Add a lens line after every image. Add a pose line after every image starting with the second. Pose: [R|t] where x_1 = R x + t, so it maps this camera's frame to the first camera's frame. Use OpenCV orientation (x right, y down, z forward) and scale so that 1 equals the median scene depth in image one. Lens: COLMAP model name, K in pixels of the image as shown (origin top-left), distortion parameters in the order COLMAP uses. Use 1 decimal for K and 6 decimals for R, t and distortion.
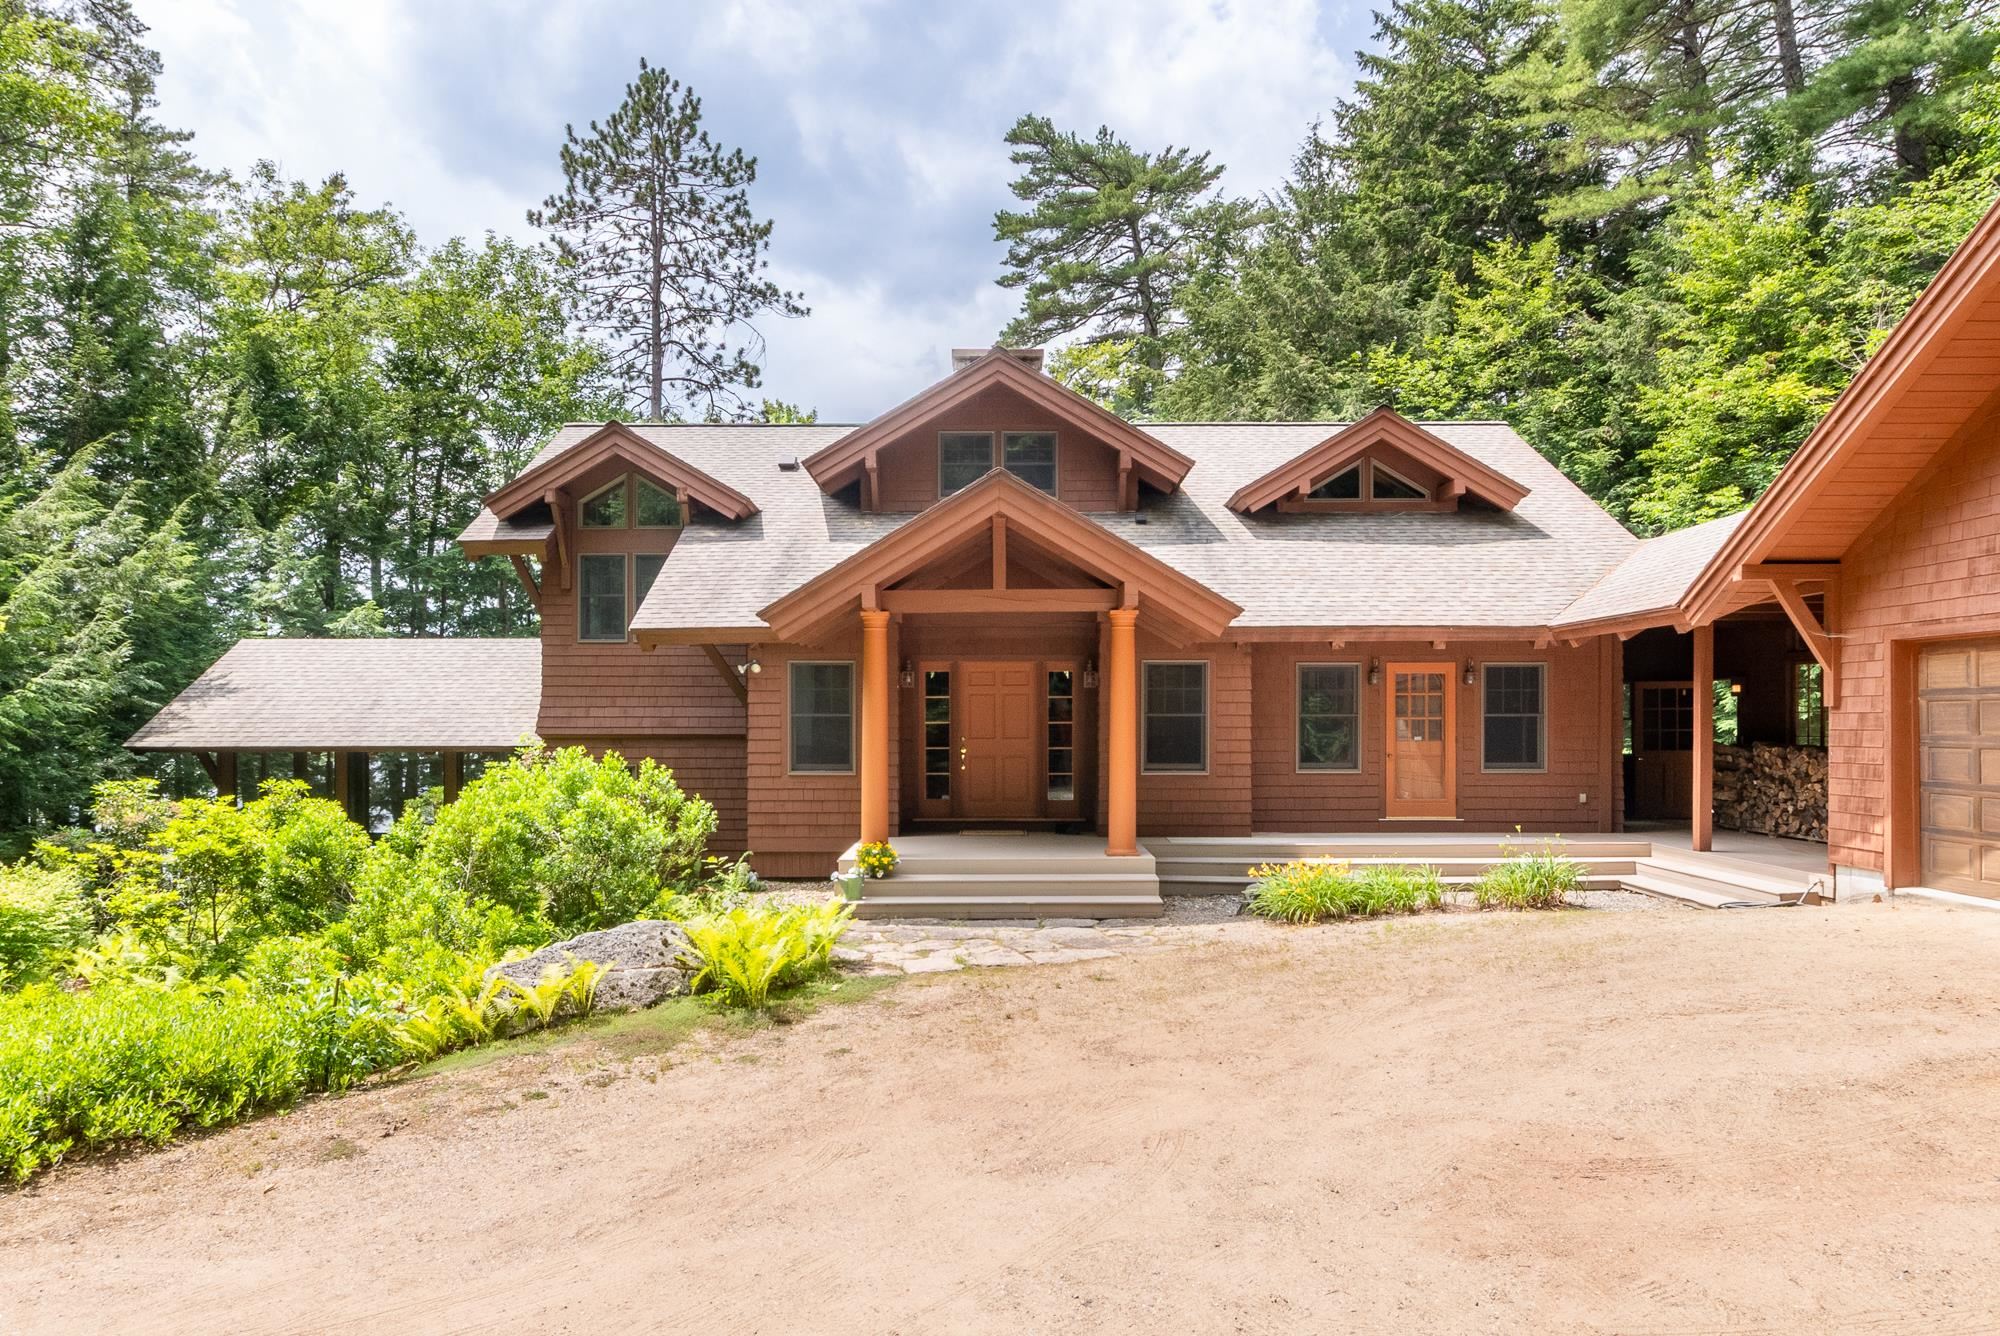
lens RADIAL K [[1294.3, 0, 999.3], [0, 1294.3, 725.1], [0, 0, 1]] dist [0.005370, 0.001876]
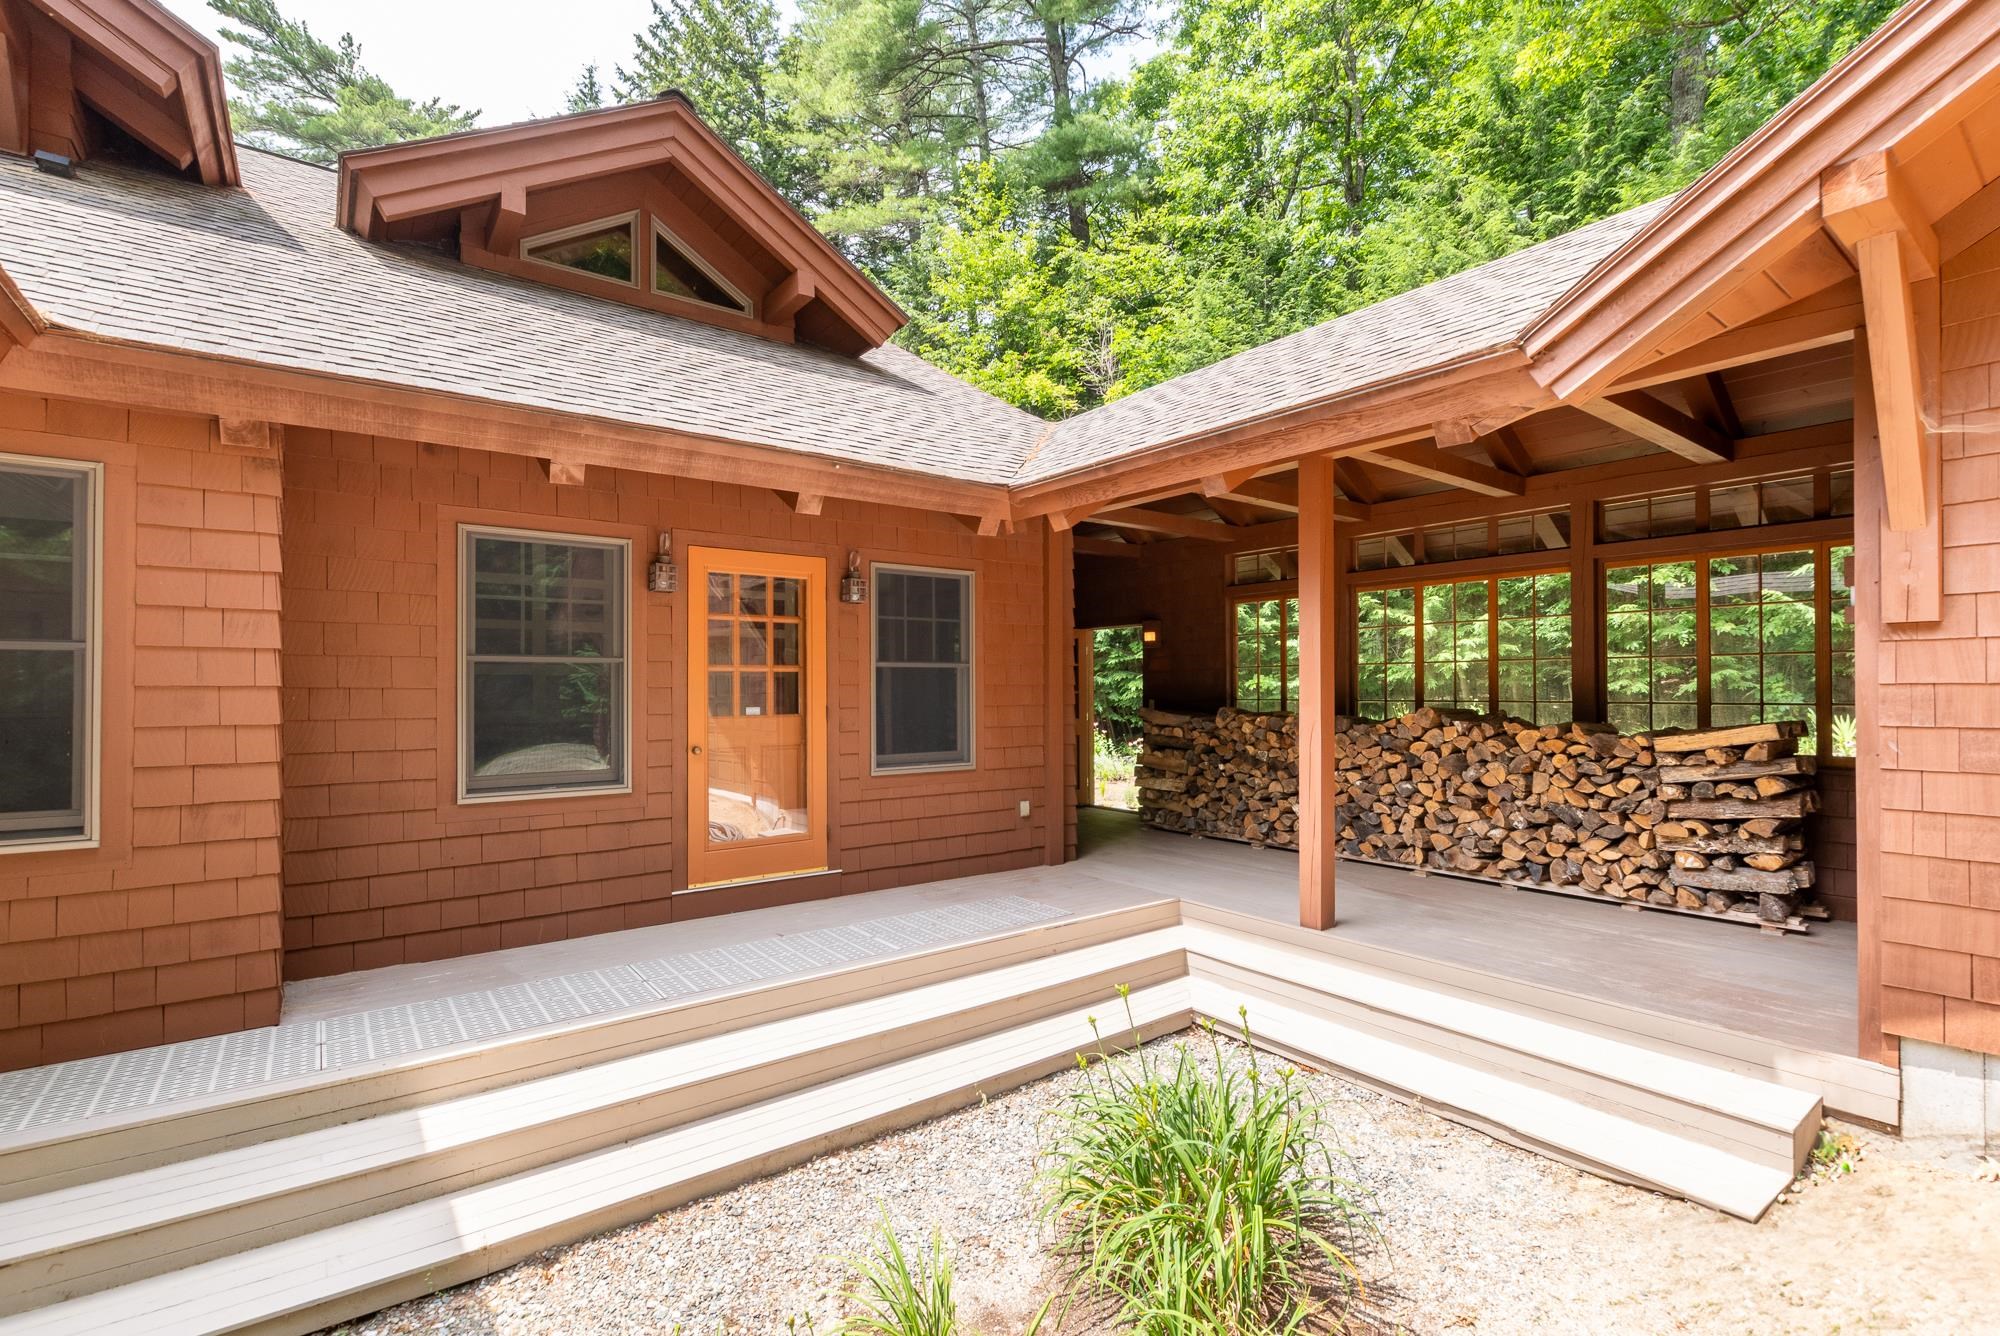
lens RADIAL K [[901.0, 0, 988.3], [0, 901.0, 677.9], [0, 0, 1]] dist [0.000819, -0.000094]
pose [[0.802273, 0.005473, 0.596932, 0.192179], [0.004760, 0.999868, -0.015565, 0.003563], [-0.596938, 0.015329, 0.802141, 0.674871]]
